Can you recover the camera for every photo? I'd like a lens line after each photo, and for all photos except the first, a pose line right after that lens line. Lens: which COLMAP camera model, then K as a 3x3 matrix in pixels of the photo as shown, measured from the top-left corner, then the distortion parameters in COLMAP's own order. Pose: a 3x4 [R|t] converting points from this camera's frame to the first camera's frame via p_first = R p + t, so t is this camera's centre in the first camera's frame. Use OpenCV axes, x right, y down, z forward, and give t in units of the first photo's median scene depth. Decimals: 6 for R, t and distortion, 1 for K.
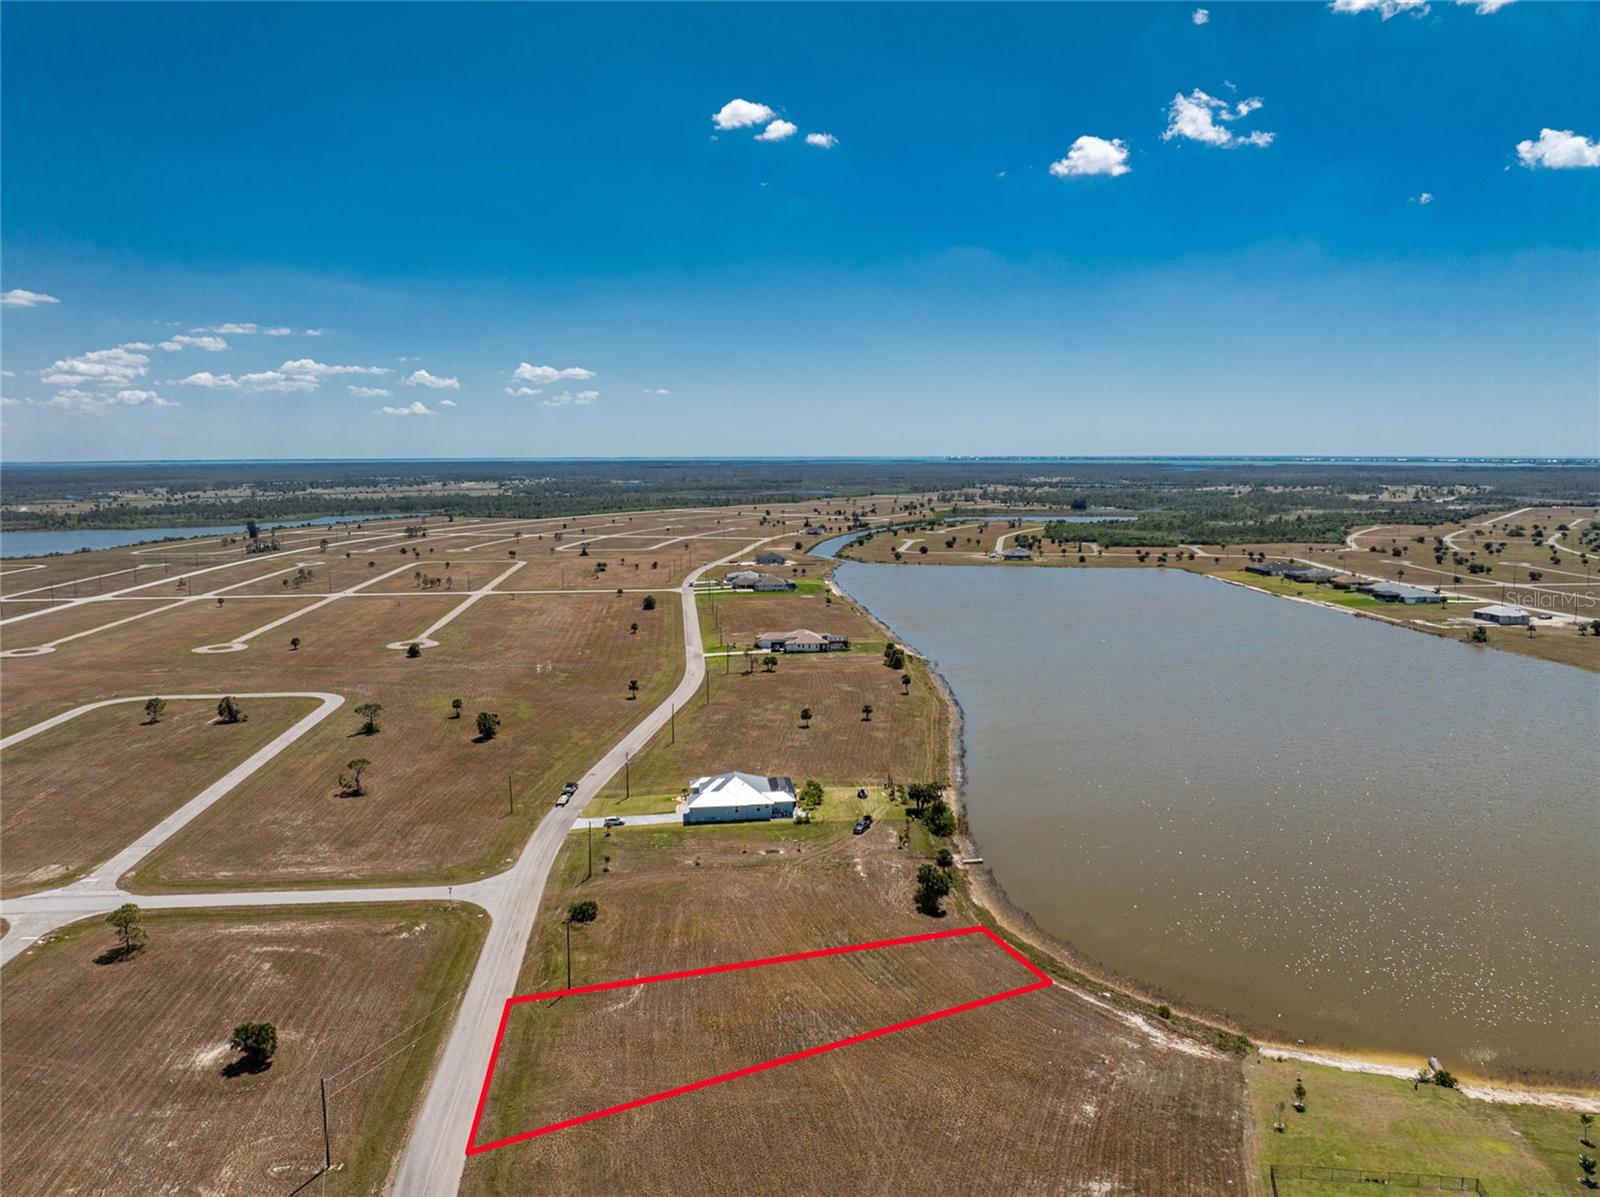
lens RADIAL K [[1129.3, 0, 804.5], [0, 1129.3, 627.3], [0, 0, 1]] dist [-0.039318, -0.005007]
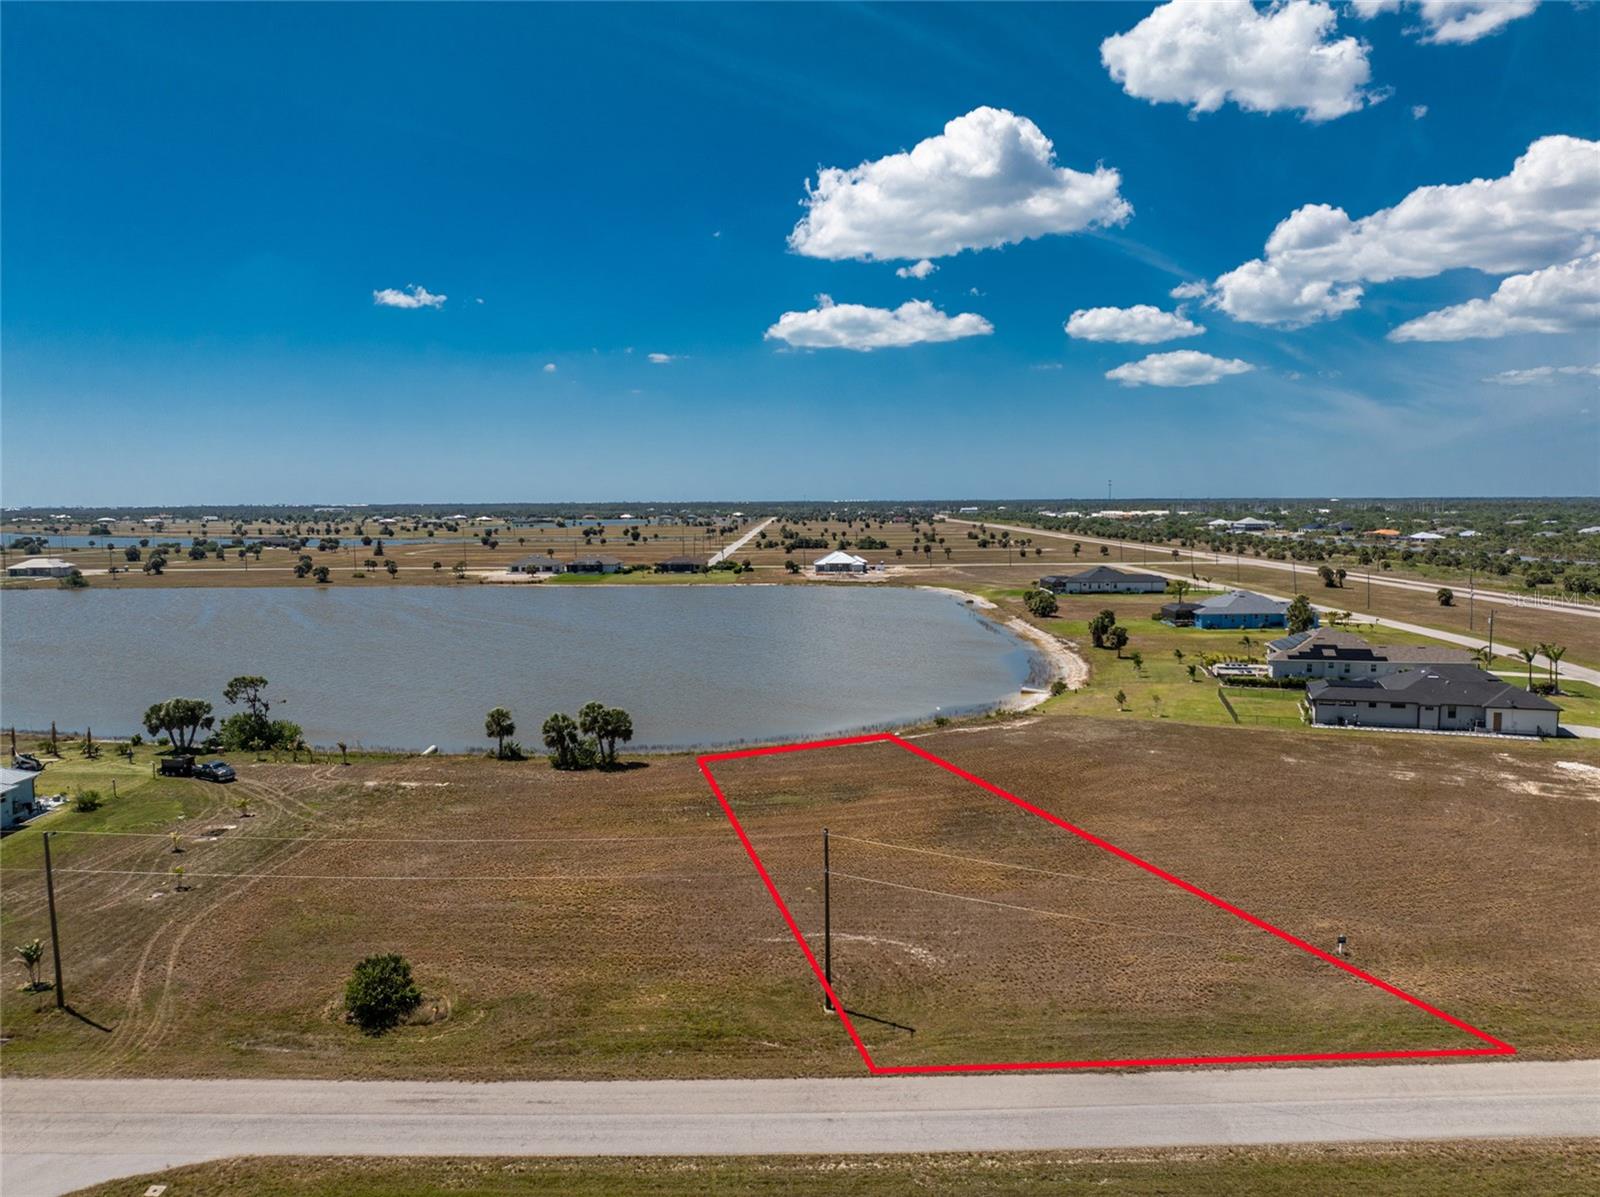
lens RADIAL K [[1135.5, 0, 807.1], [0, 1135.5, 586.1], [0, 0, 1]] dist [-0.038990, 0.001214]
pose [[0.099760, -0.068809, 0.992629, -0.450272], [0.155849, 0.986373, 0.052712, 0.115779], [-0.982730, 0.149442, 0.109125, 0.710206]]
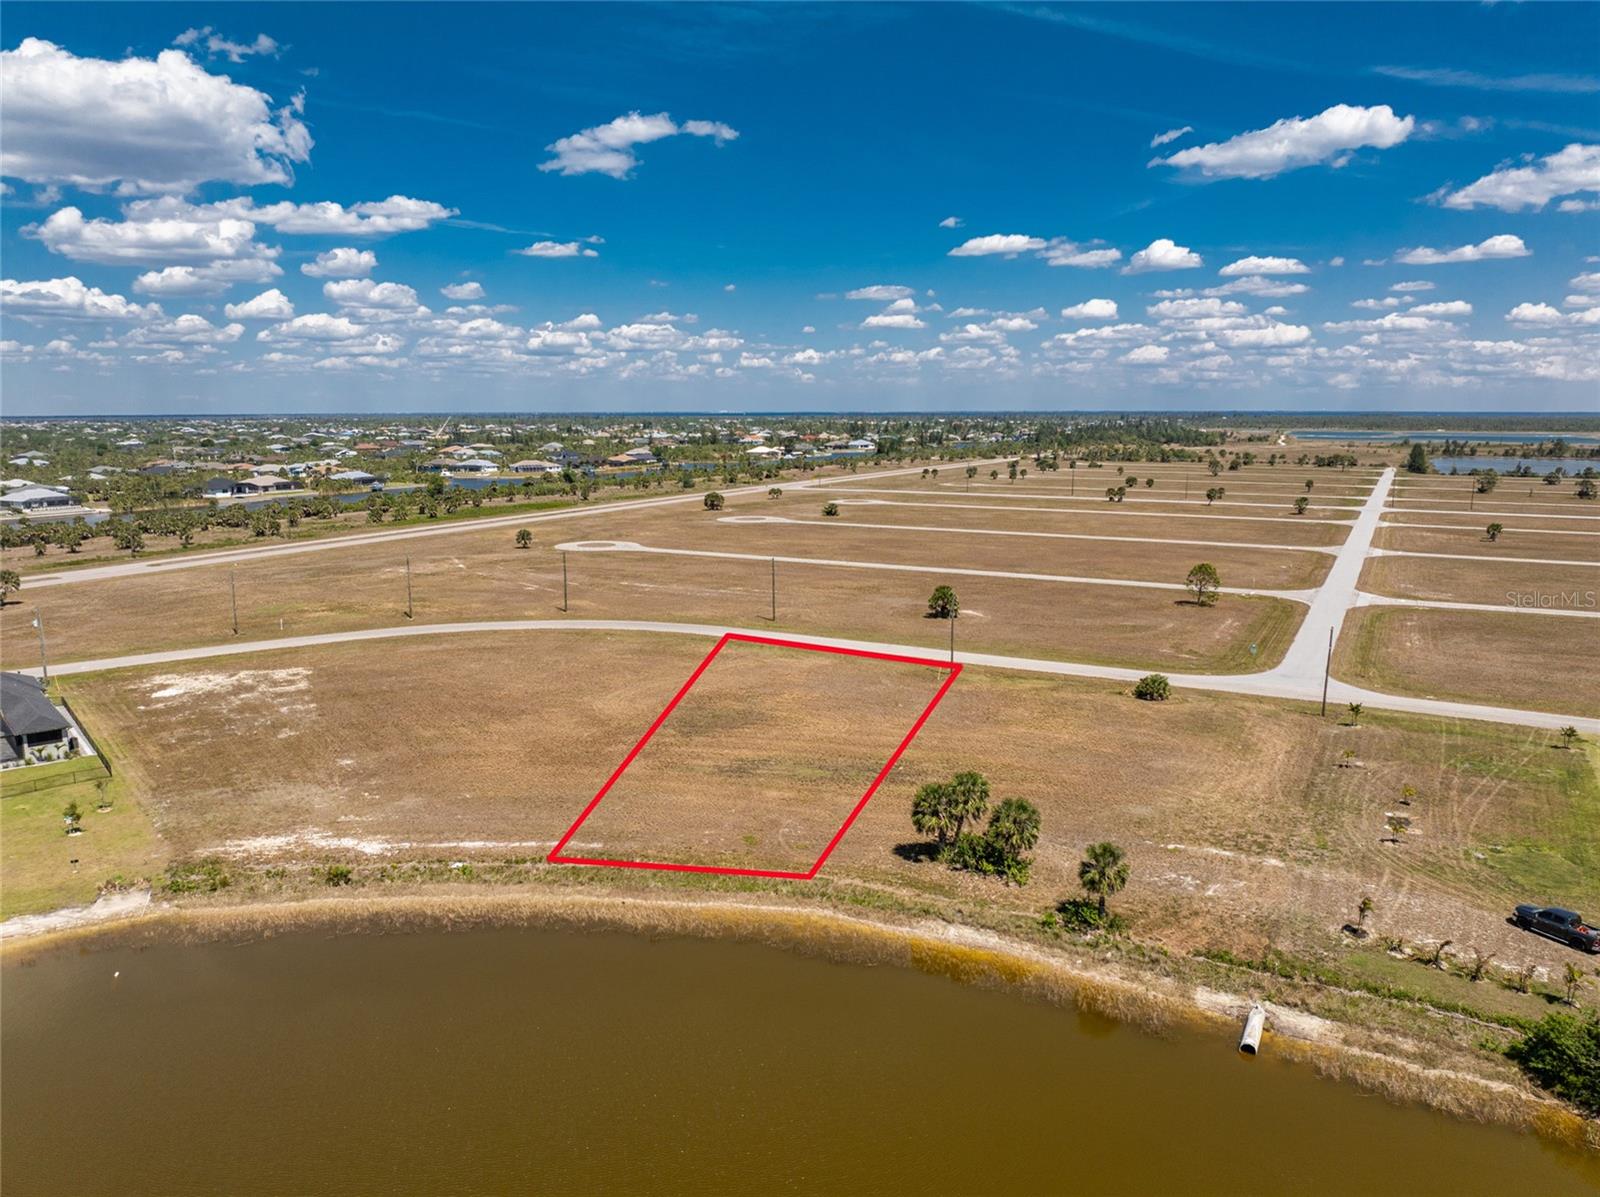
lens RADIAL K [[1136.0, 0, 803.4], [0, 1136.0, 599.5], [0, 0, 1]] dist [-0.035203, -0.001726]
pose [[-0.569567, 0.146370, -0.808807, 0.441665], [-0.117697, 0.959352, 0.256497, 0.034173], [0.813474, 0.241287, -0.529188, 1.032485]]
